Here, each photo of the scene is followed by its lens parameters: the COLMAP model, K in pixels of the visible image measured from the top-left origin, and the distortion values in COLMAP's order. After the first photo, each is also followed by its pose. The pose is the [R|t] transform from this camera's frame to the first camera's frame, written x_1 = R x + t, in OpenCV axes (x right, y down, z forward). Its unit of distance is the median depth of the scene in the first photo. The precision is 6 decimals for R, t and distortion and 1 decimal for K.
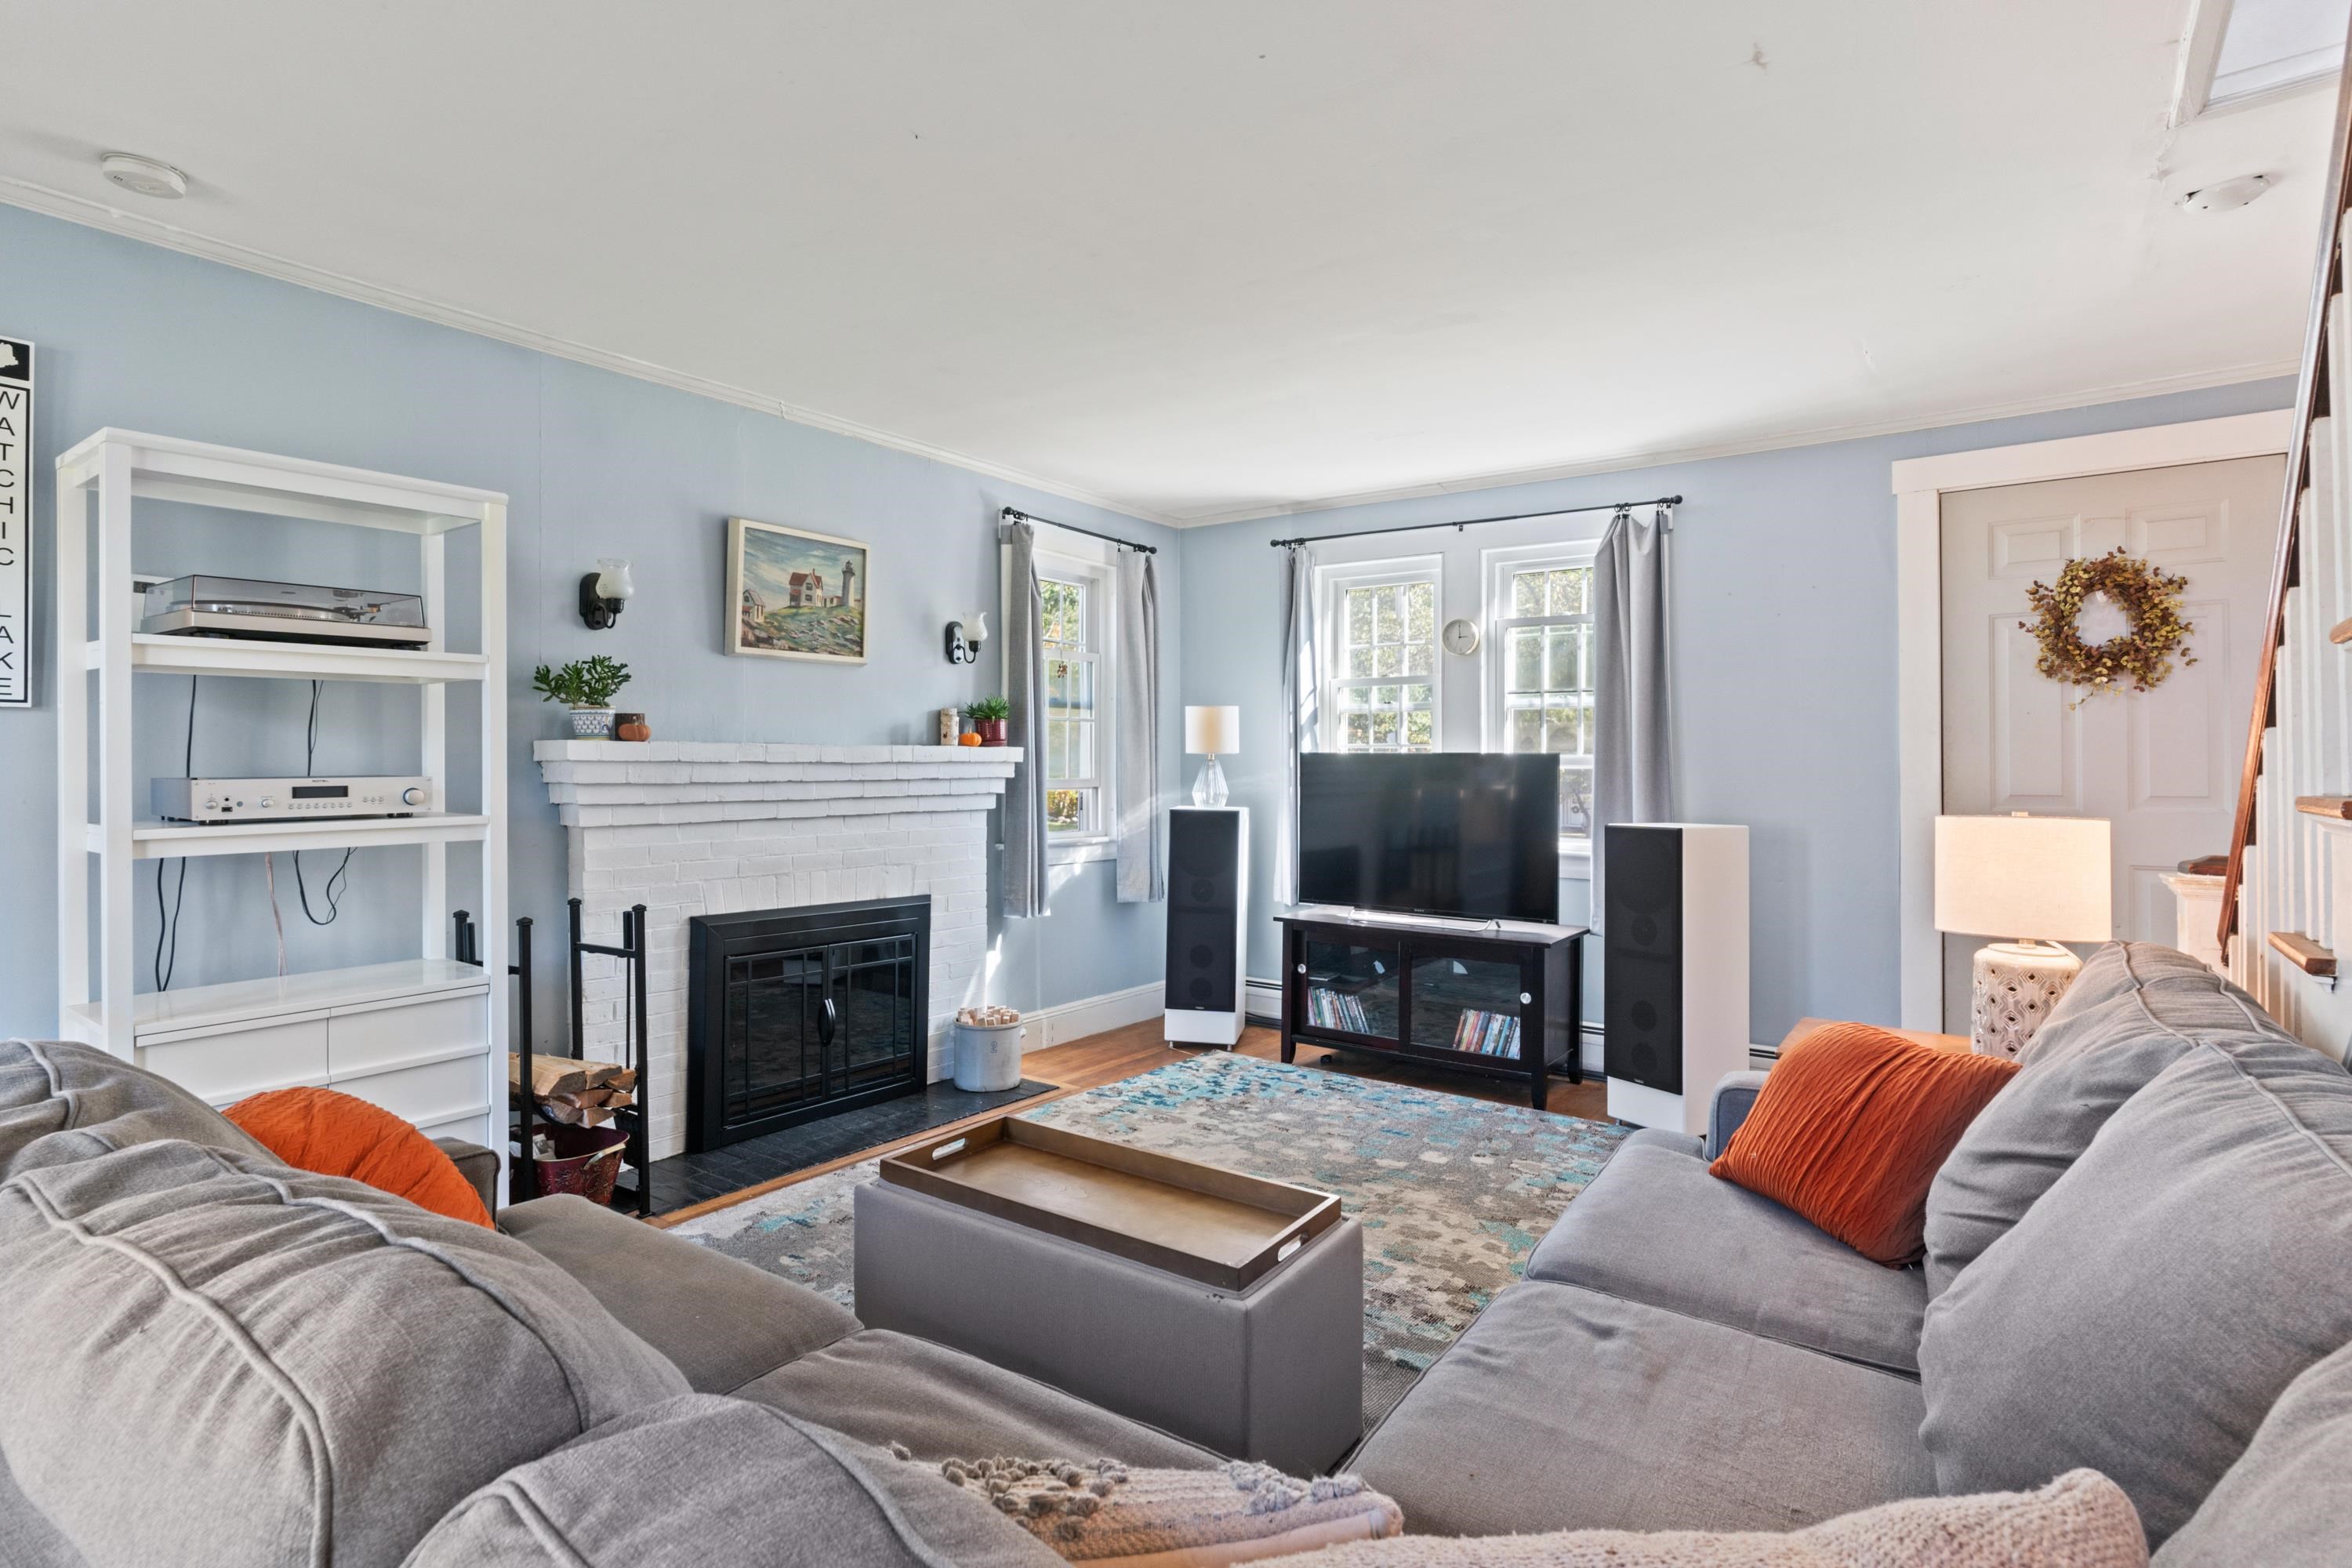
lens RADIAL K [[1147.9, 0, 1170.1], [0, 1147.9, 762.9], [0, 0, 1]] dist [-0.000511, -0.000305]
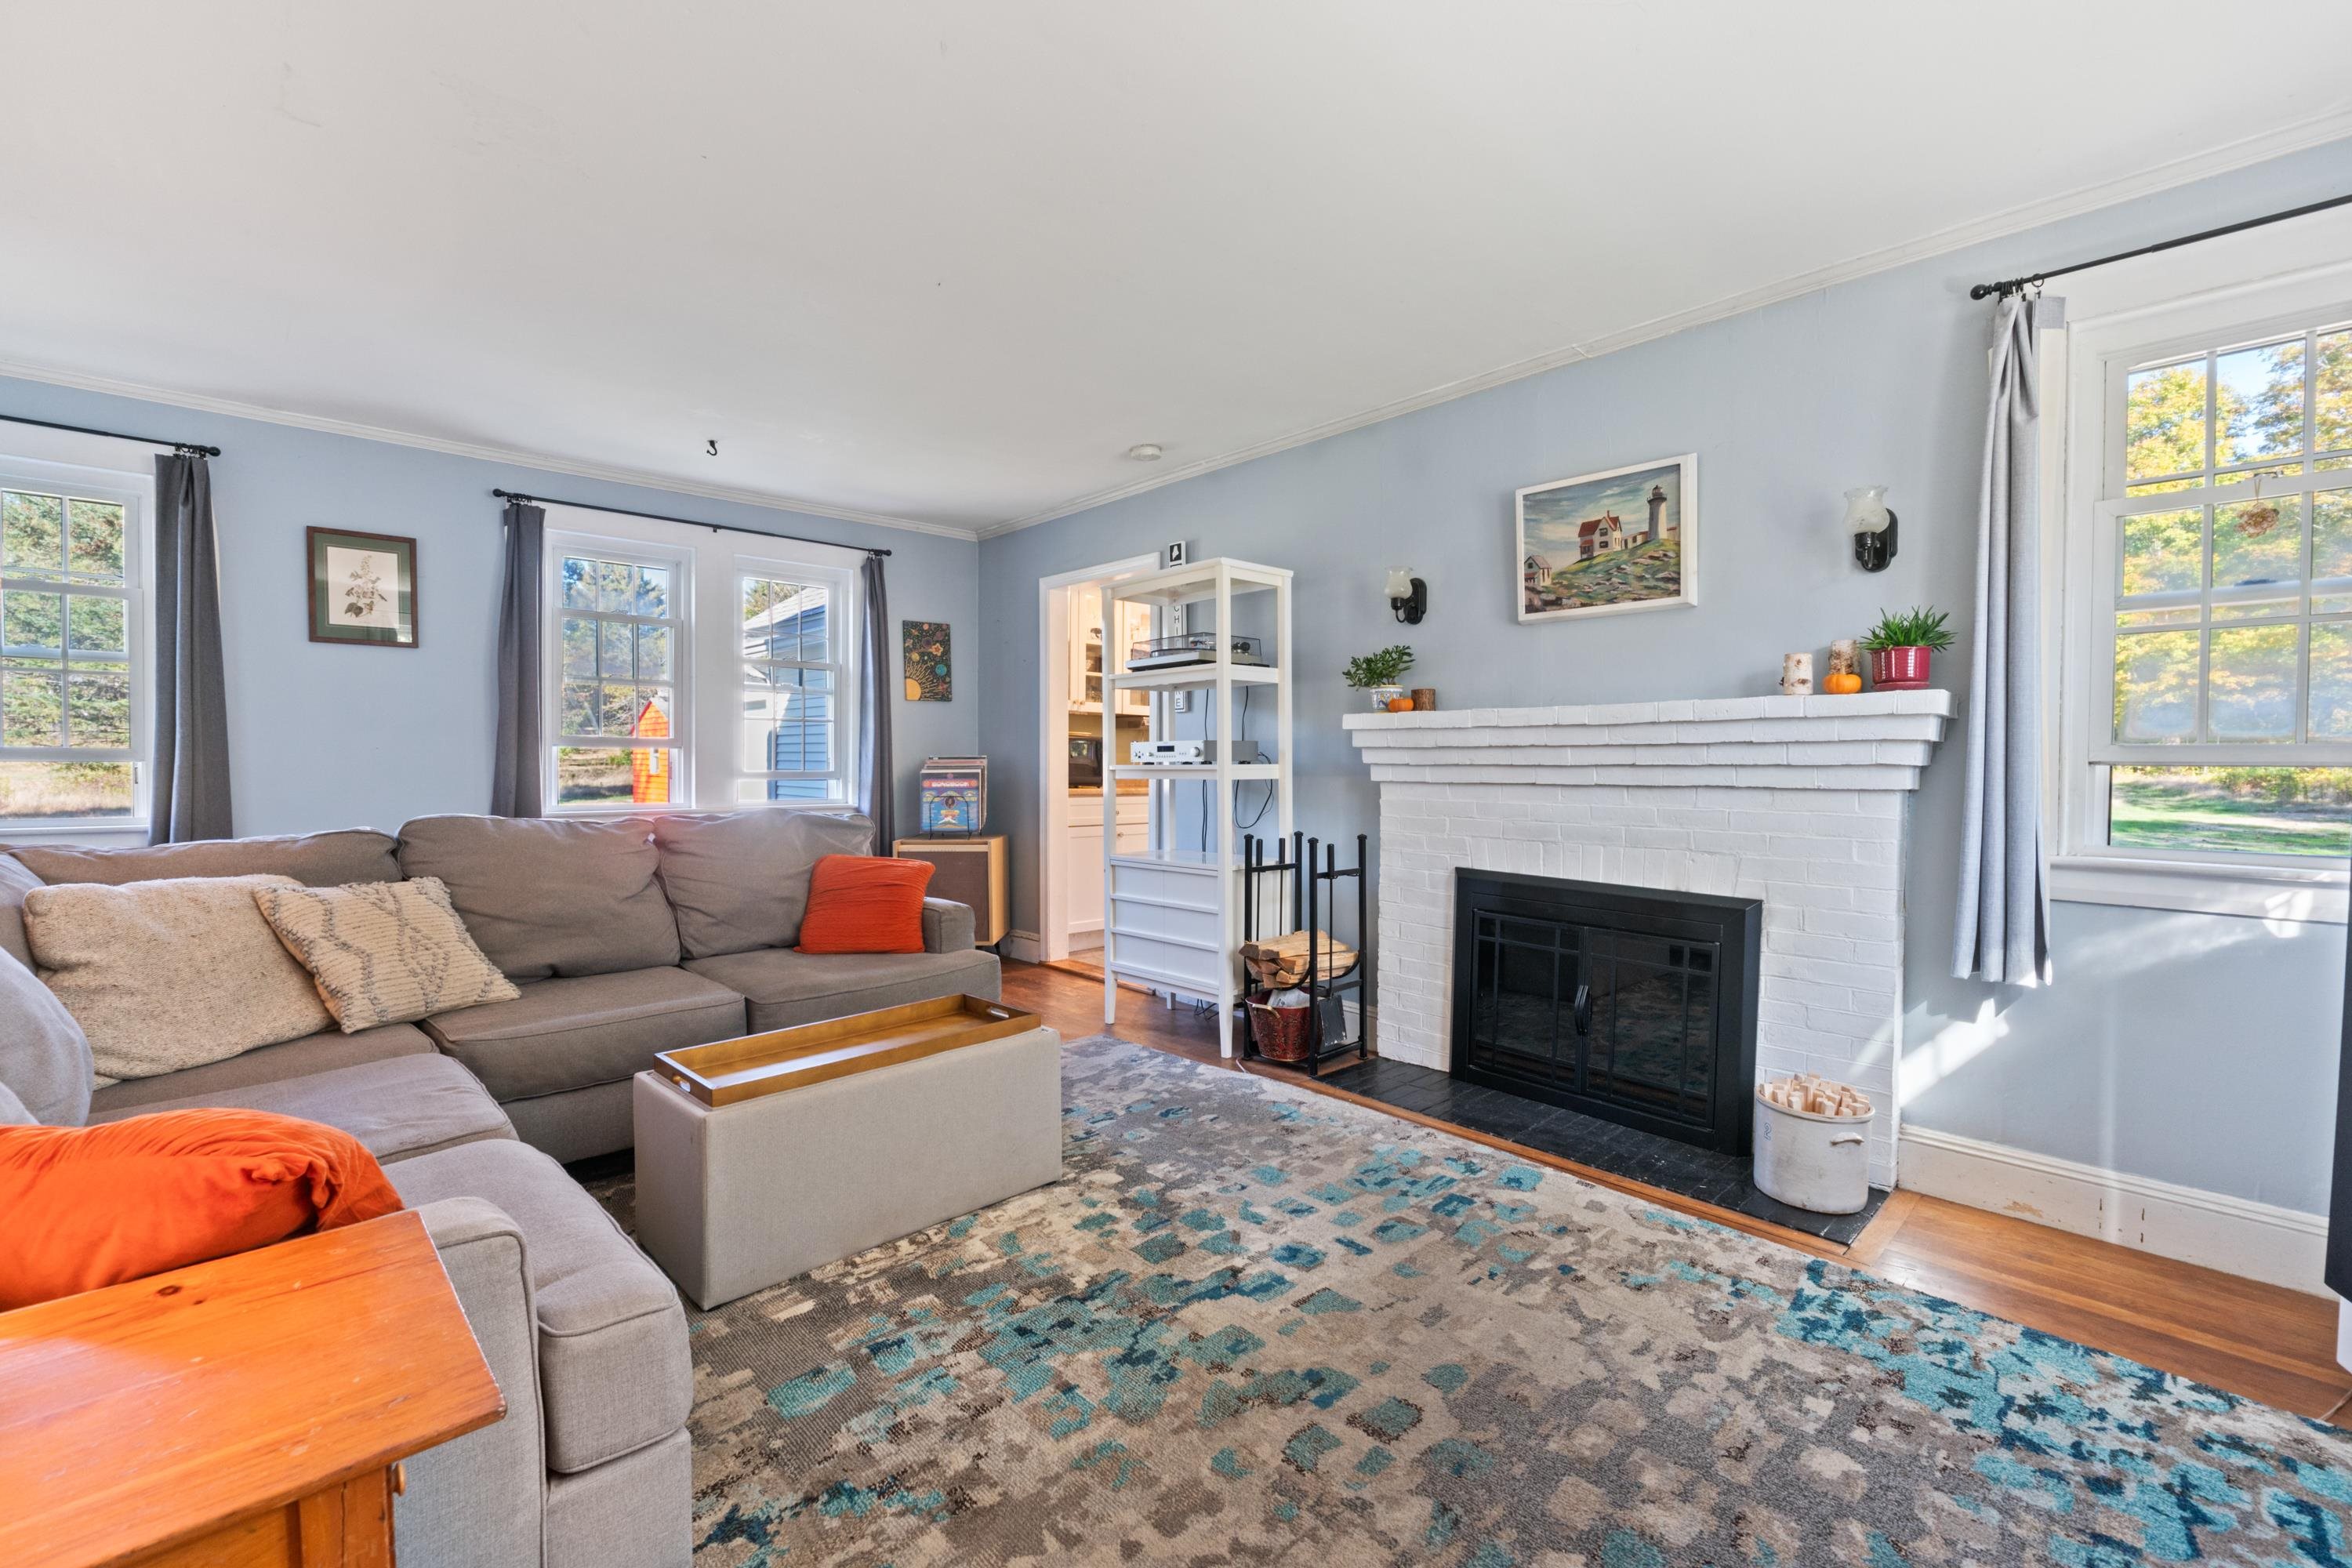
lens RADIAL K [[991.9, 0, 1193.0], [0, 991.9, 784.1], [0, 0, 1]] dist [-0.007371, 0.000575]
pose [[-0.165024, 0.019007, -0.986106, 0.527420], [-0.003448, 0.999797, 0.019848, 0.032276], [0.986284, 0.006676, -0.164925, 0.827806]]
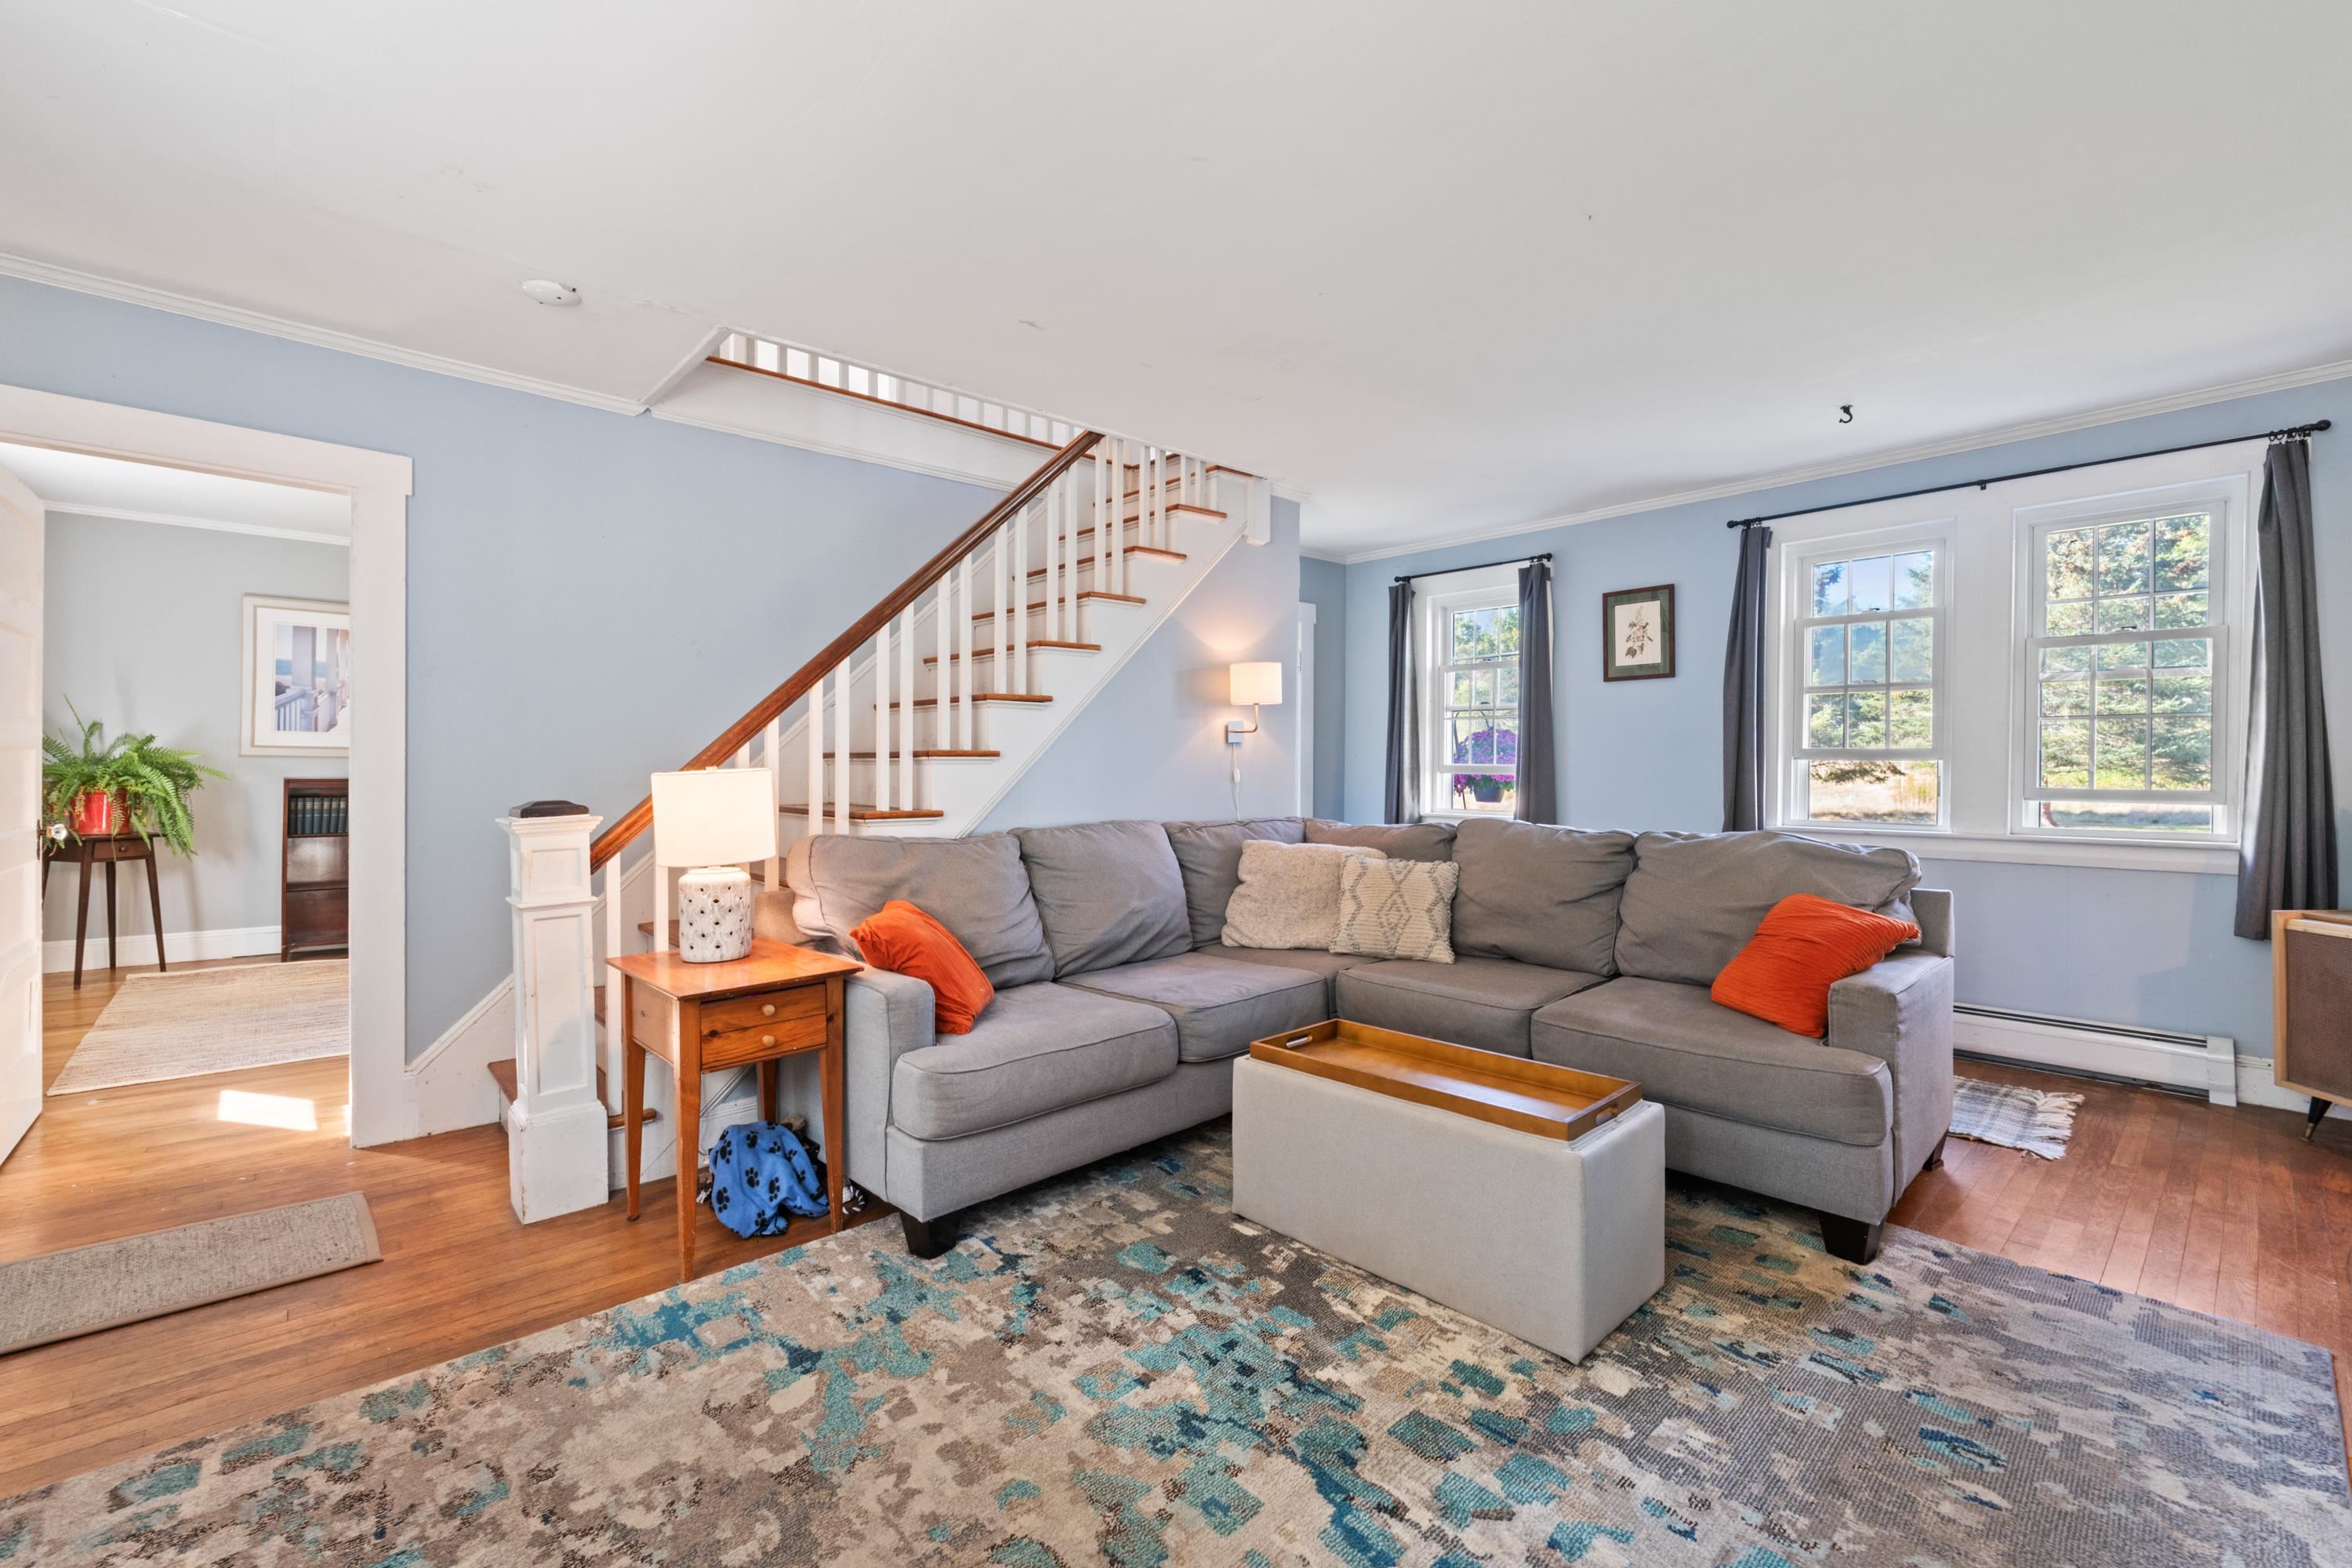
lens RADIAL K [[991.9, 0, 1185.7], [0, 991.9, 777.4], [0, 0, 1]] dist [-0.007371, 0.000575]
pose [[-0.982487, -0.005942, 0.186237, 0.001718], [-0.003894, 0.999928, 0.011362, 0.023536], [-0.186291, 0.010438, -0.982439, 1.149051]]
